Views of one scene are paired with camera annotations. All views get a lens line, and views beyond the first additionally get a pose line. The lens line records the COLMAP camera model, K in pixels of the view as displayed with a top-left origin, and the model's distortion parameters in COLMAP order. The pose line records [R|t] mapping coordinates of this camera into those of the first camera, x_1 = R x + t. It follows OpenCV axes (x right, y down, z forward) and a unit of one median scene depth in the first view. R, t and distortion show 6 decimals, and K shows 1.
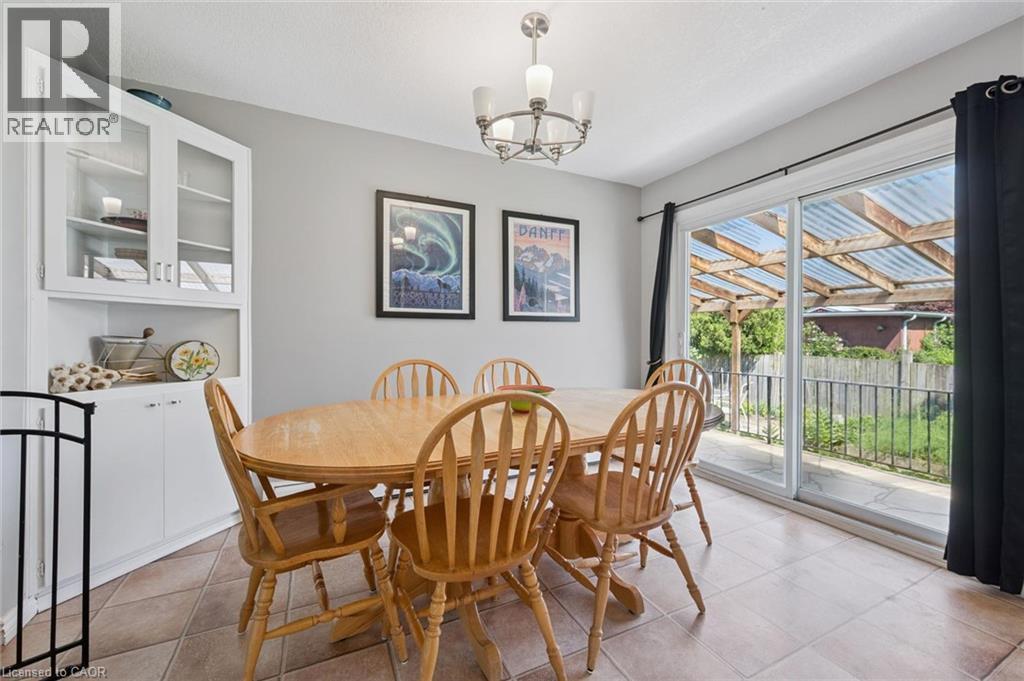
lens RADIAL K [[407.7, 0, 515.5], [0, 407.7, 337.7], [0, 0, 1]] dist [-0.000125, -0.000549]
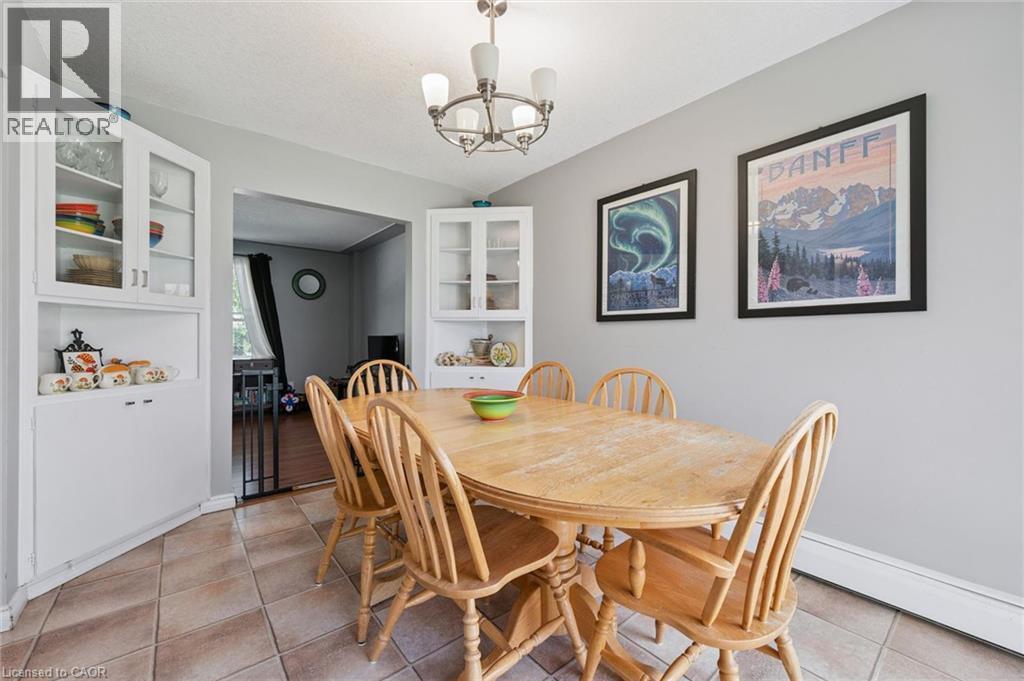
lens RADIAL K [[407.7, 0, 515.5], [0, 407.7, 338.6], [0, 0, 1]] dist [-0.000125, -0.000549]
pose [[0.235732, 0.004895, -0.971806, 0.579845], [-0.002313, 0.999987, 0.004476, -0.009481], [0.971815, 0.001192, 0.235740, 0.502241]]
